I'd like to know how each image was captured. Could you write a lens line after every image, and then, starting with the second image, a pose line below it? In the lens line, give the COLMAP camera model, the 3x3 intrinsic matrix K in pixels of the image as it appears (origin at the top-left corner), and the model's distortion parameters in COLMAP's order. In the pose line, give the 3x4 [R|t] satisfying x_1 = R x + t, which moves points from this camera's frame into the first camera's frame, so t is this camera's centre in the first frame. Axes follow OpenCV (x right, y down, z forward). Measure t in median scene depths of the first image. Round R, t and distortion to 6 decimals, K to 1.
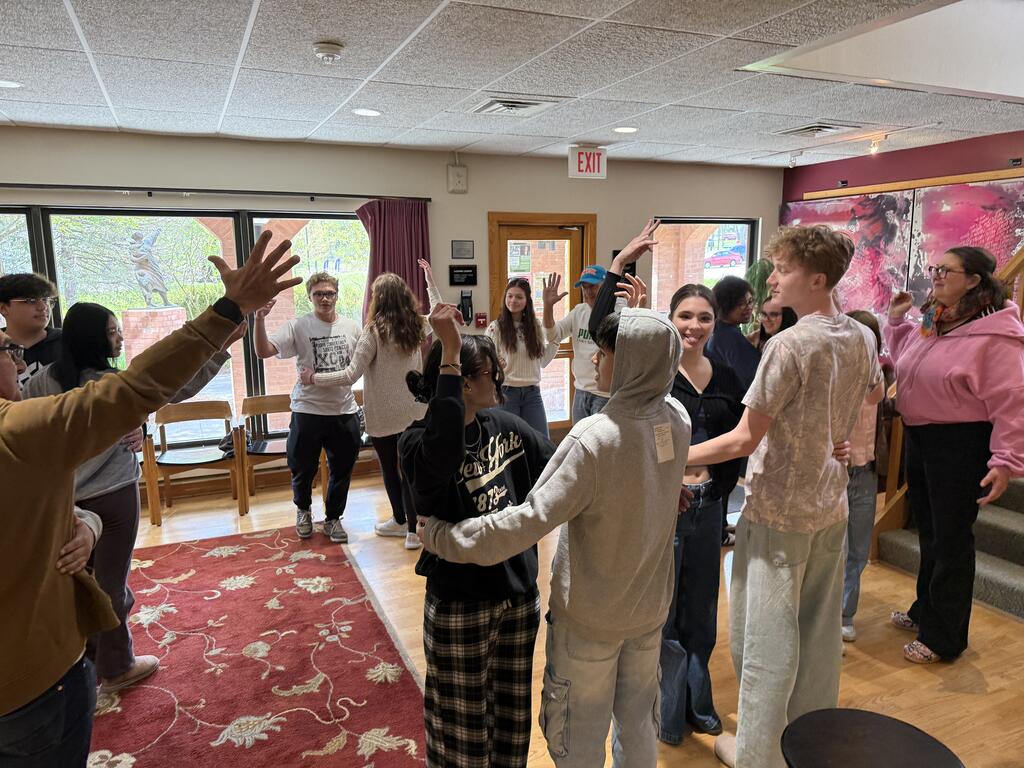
lens RADIAL K [[737.9, 0, 514.3], [0, 737.9, 379.7], [0, 0, 1]] dist [-0.015311, -0.001692]
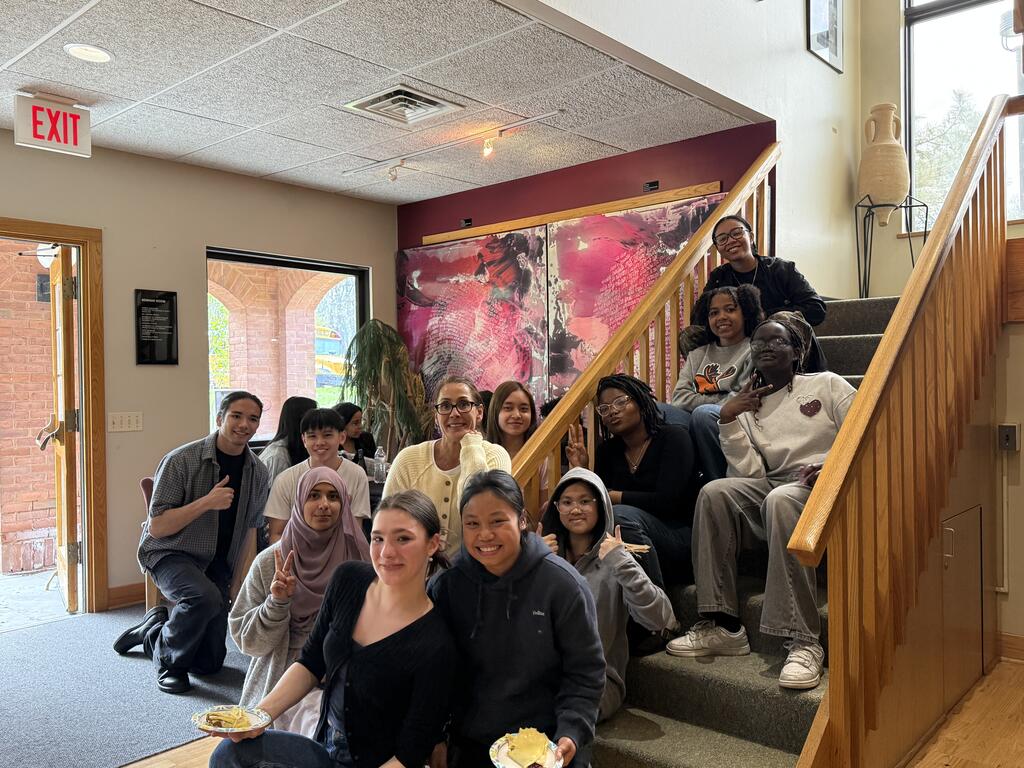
lens RADIAL K [[839.7, 0, 514.4], [0, 839.7, 384.9], [0, 0, 1]] dist [0.014224, 0.004466]
pose [[0.908980, -0.014949, 0.416572, 0.127444], [0.075141, 0.988862, -0.128476, 0.027401], [-0.410012, 0.148084, 0.899979, 0.212431]]
